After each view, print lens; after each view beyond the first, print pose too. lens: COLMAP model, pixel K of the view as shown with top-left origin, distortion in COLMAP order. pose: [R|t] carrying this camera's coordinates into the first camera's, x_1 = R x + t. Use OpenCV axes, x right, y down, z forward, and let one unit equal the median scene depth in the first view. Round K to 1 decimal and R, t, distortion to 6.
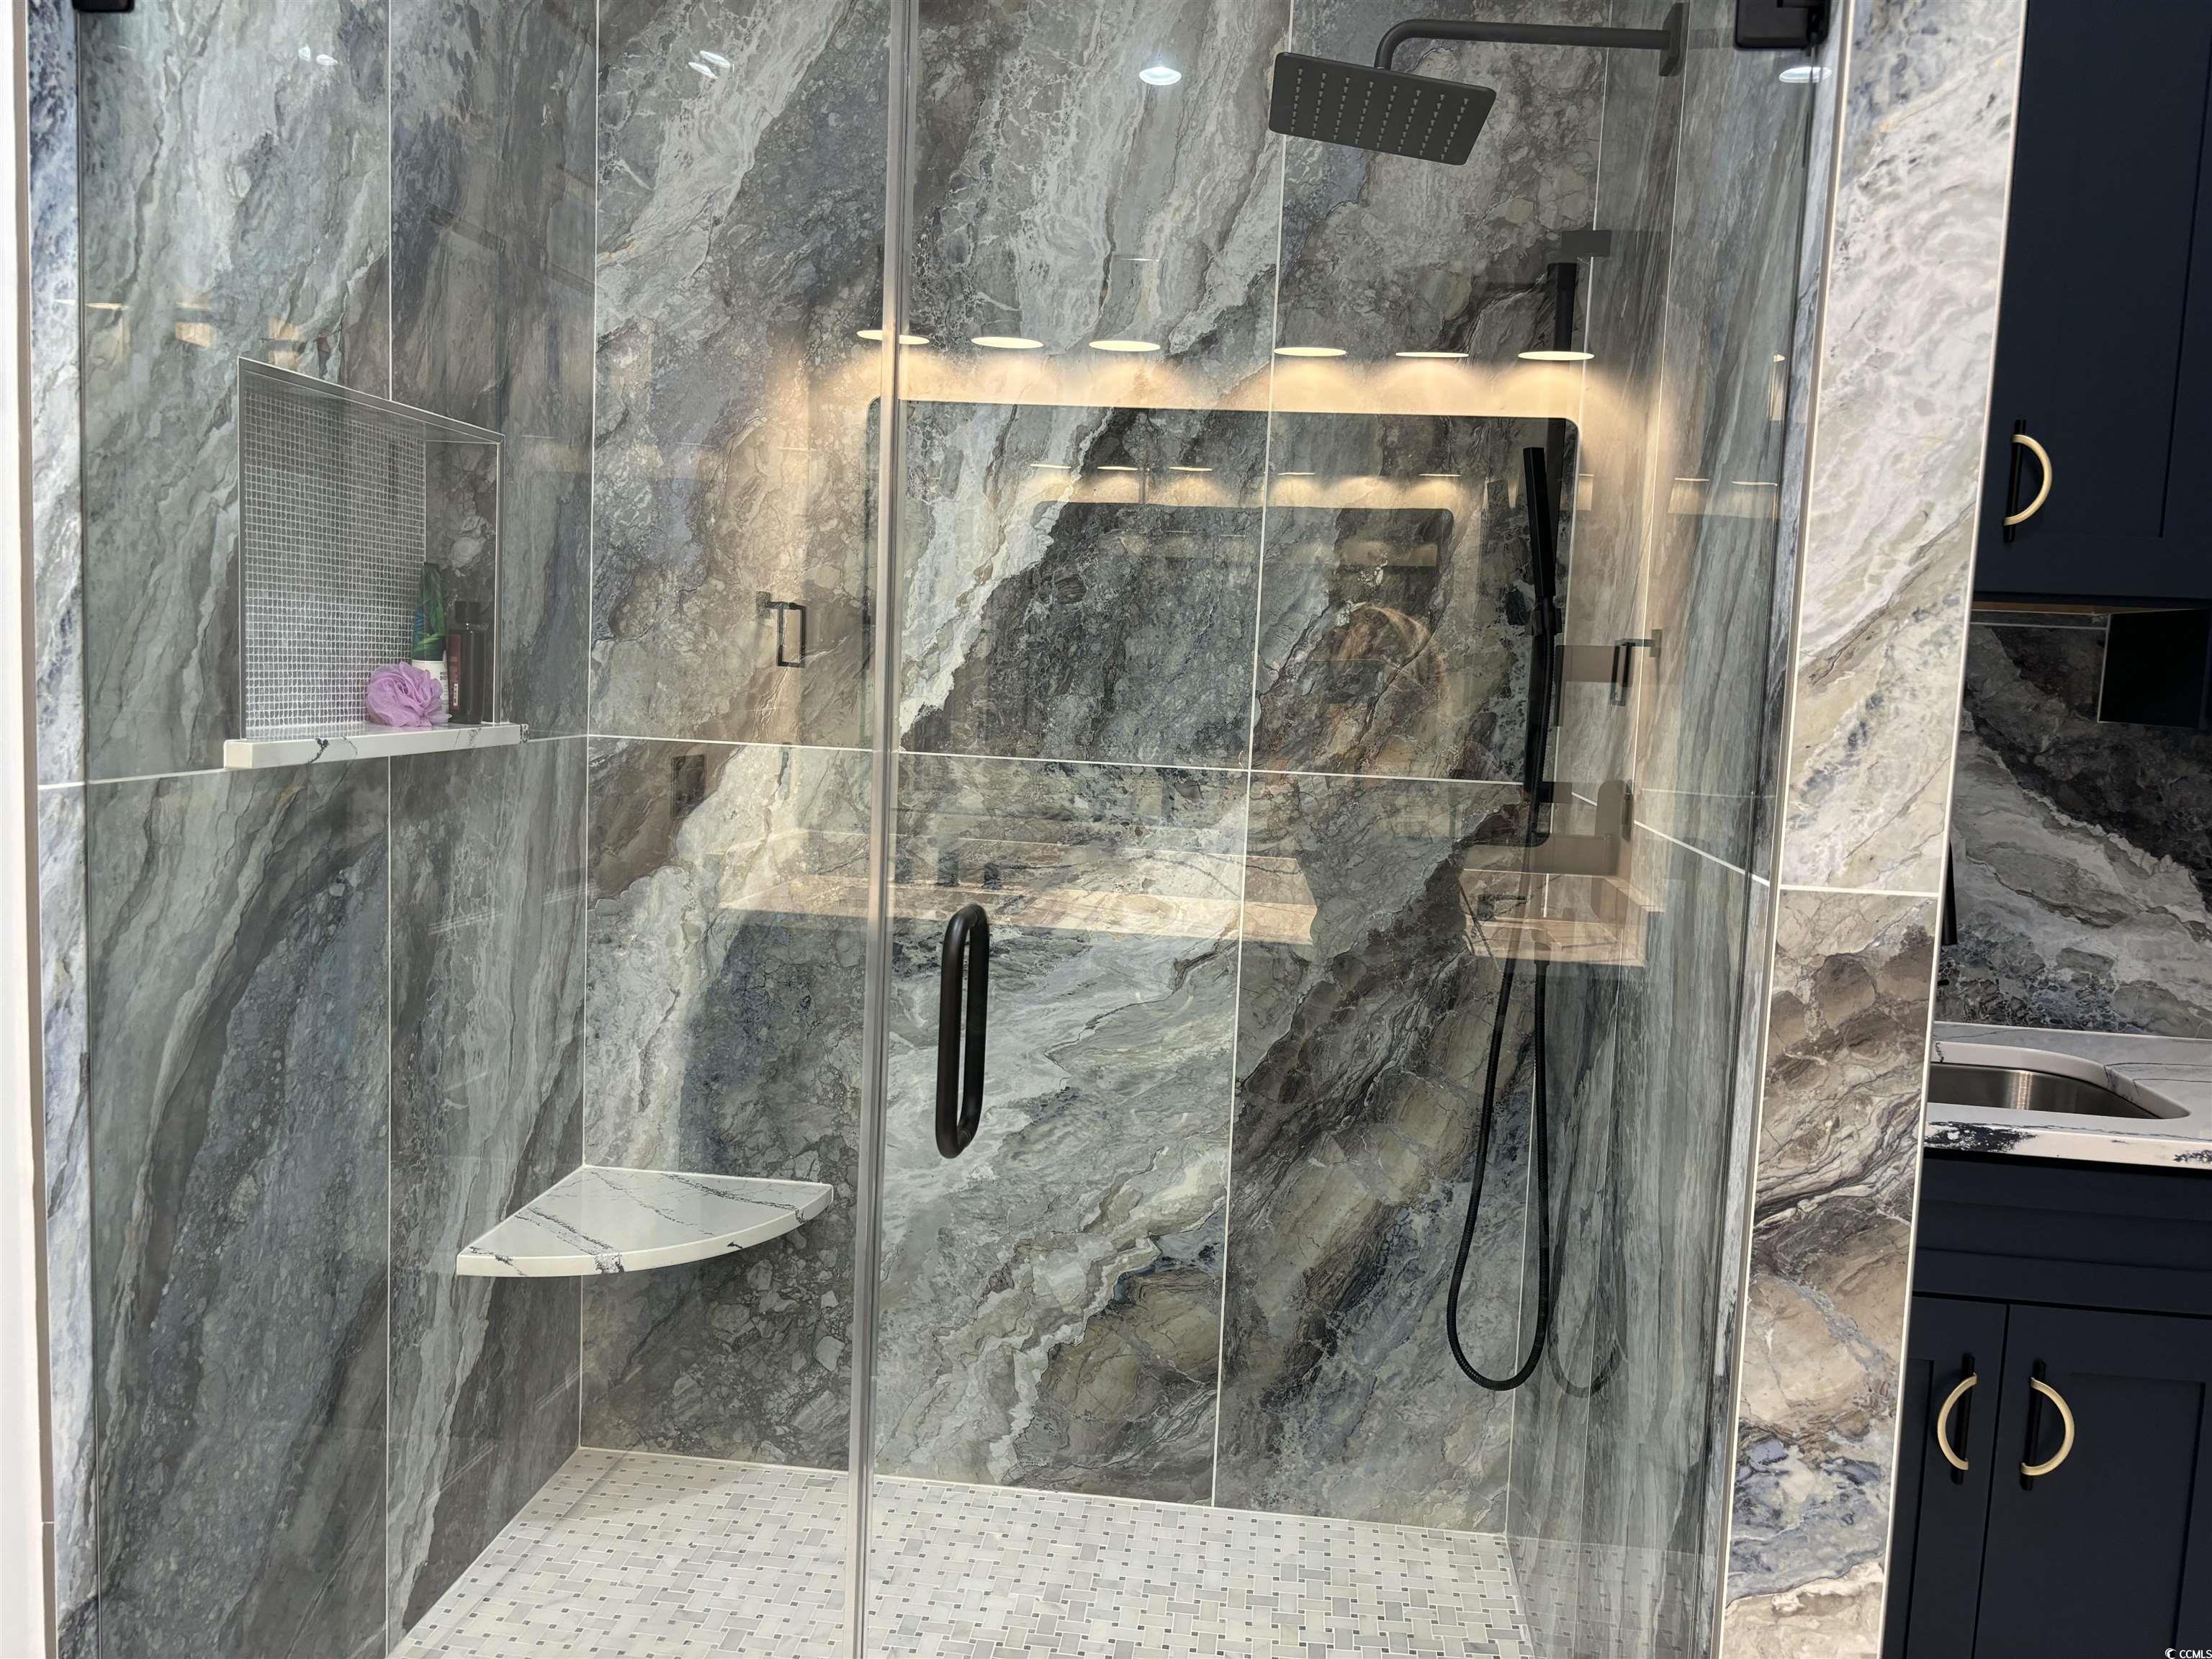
lens RADIAL K [[1694.3, 0, 1100.2], [0, 1694.3, 840.1], [0, 0, 1]] dist [0.079791, -0.089945]
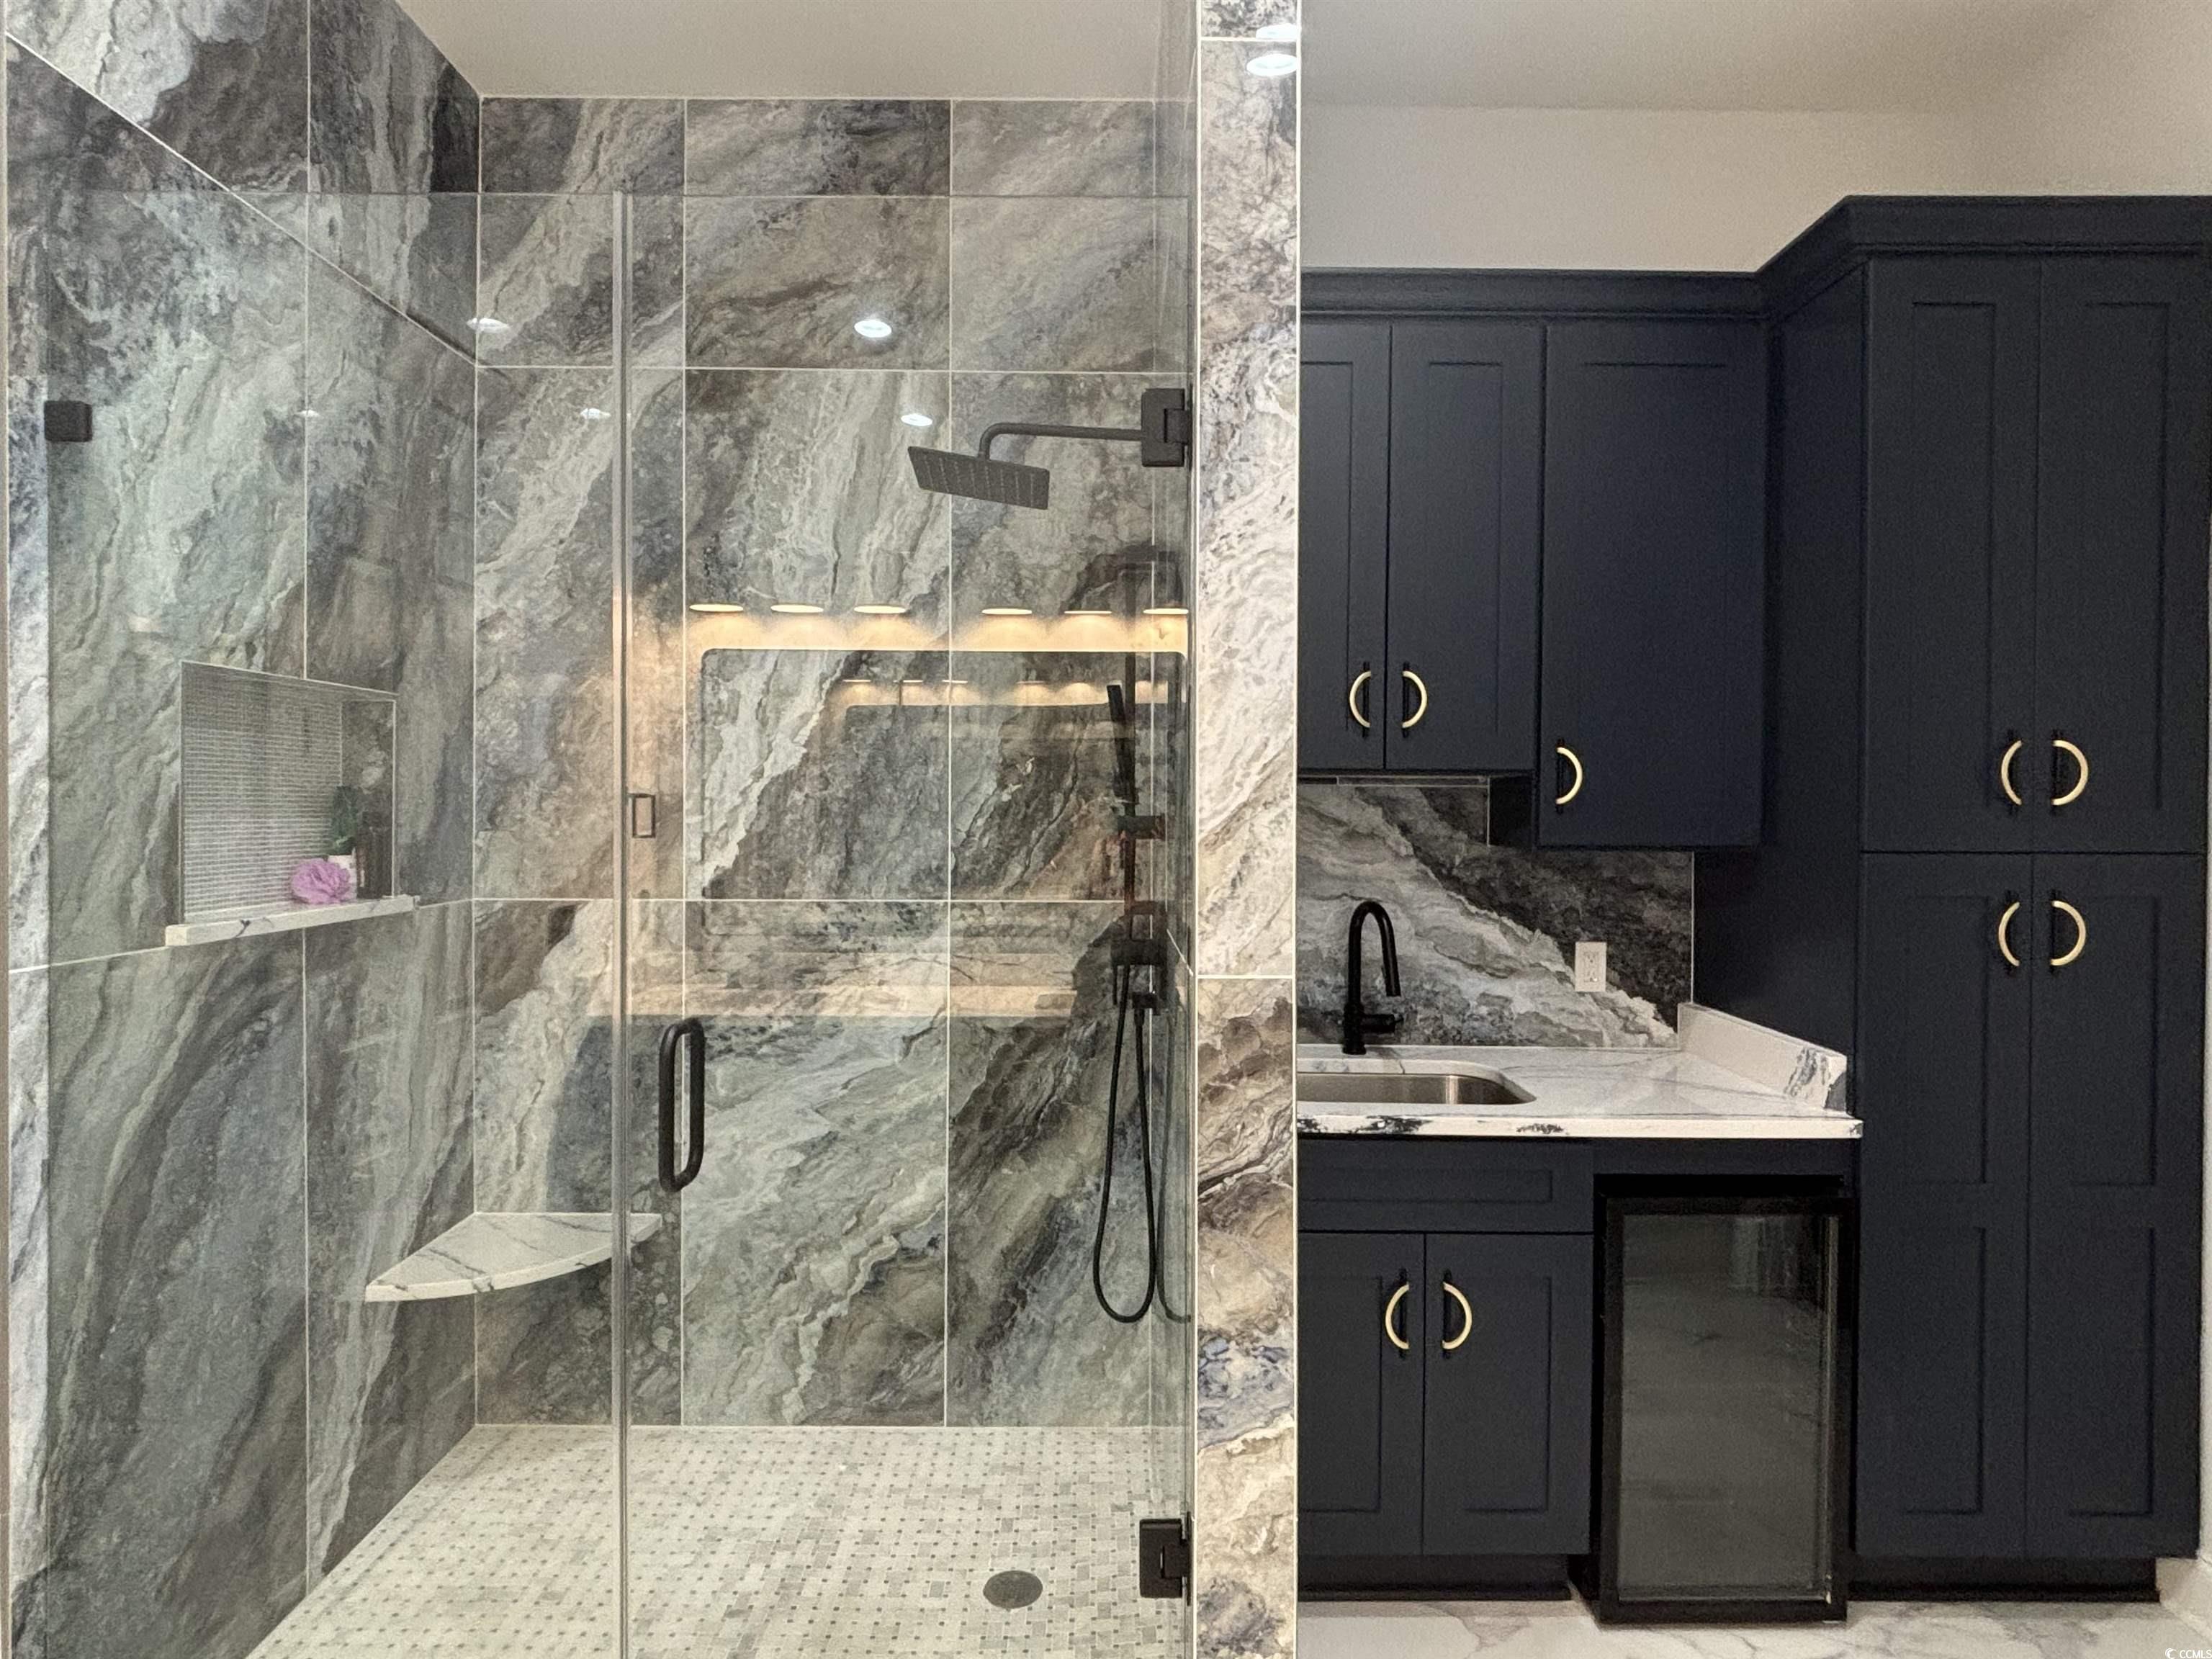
lens RADIAL K [[1232.0, 0, 1088.9], [0, 1232.0, 822.3], [0, 0, 1]] dist [0.059672, -0.075341]
pose [[0.992993, -0.040796, 0.110907, 0.112418], [0.050302, 0.995169, -0.084307, -0.015619], [-0.106932, 0.089295, 0.990248, -0.087072]]
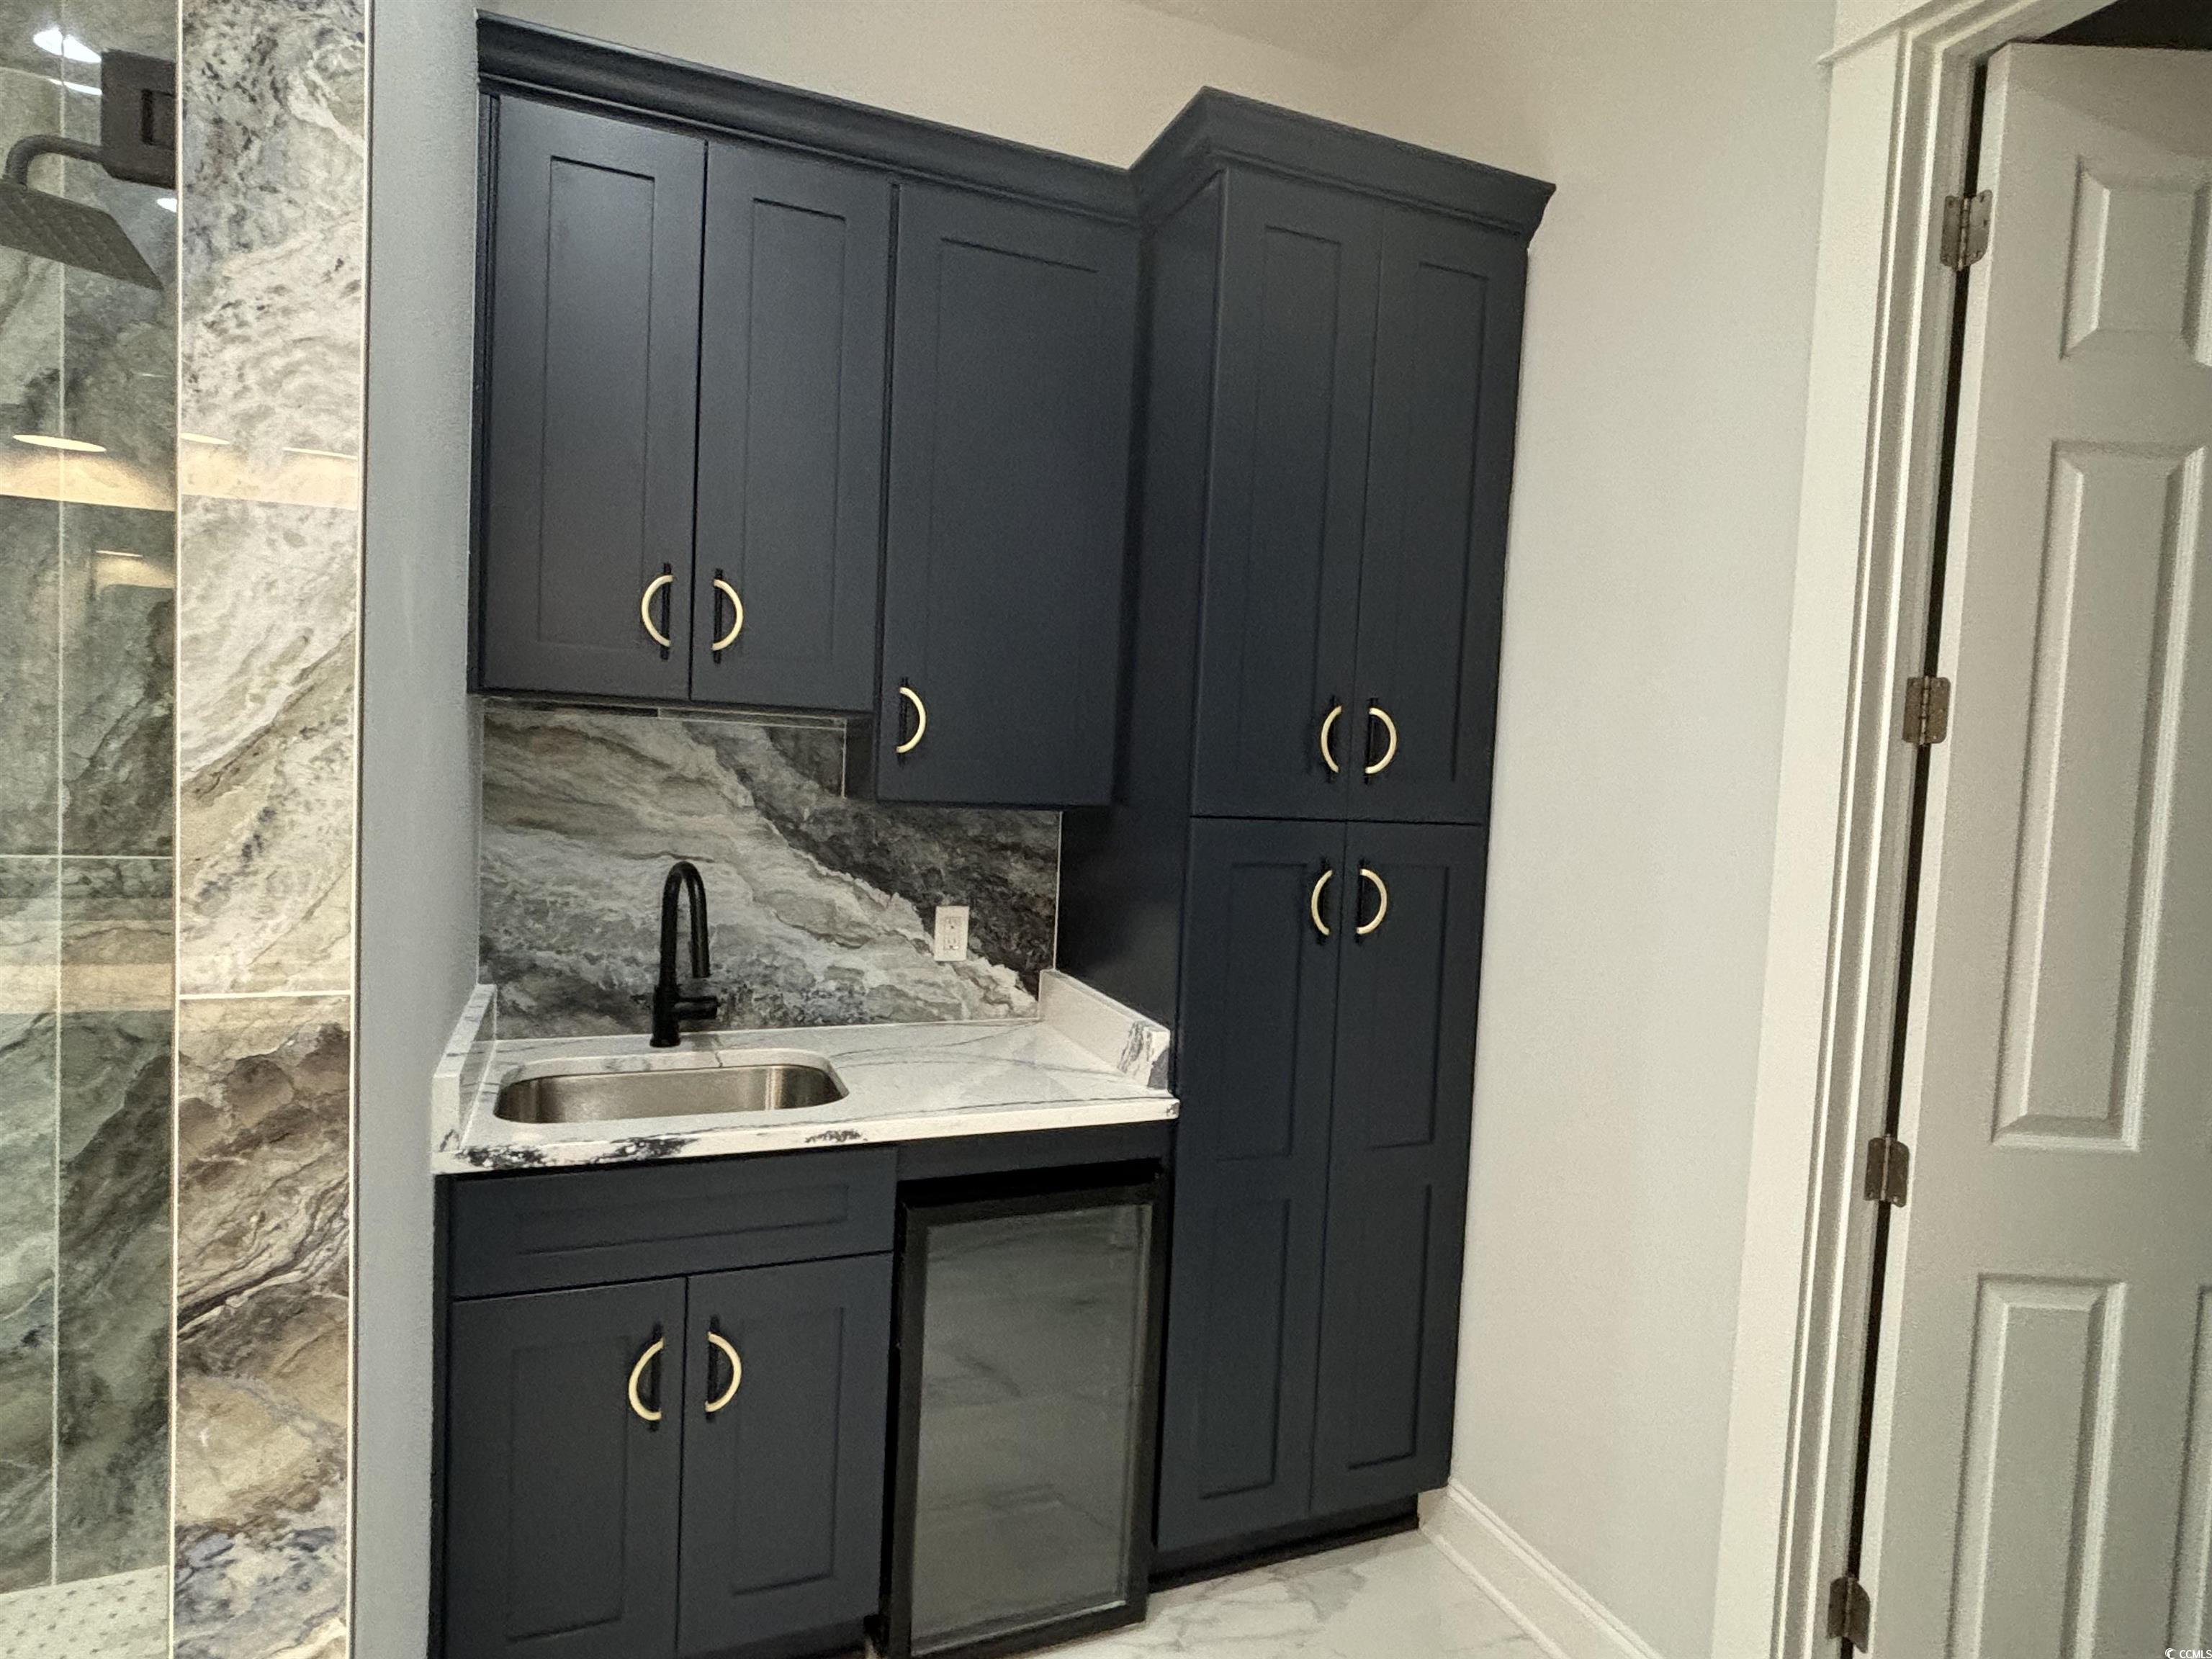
lens RADIAL K [[1238.6, 0, 1106.0], [0, 1238.6, 829.5], [0, 0, 1]] dist [-0.001868, 0.000083]
pose [[0.875156, -0.030513, 0.482879, 0.337873], [0.042378, 0.999008, -0.013677, -0.024909], [-0.481982, 0.032433, 0.875580, 0.056420]]
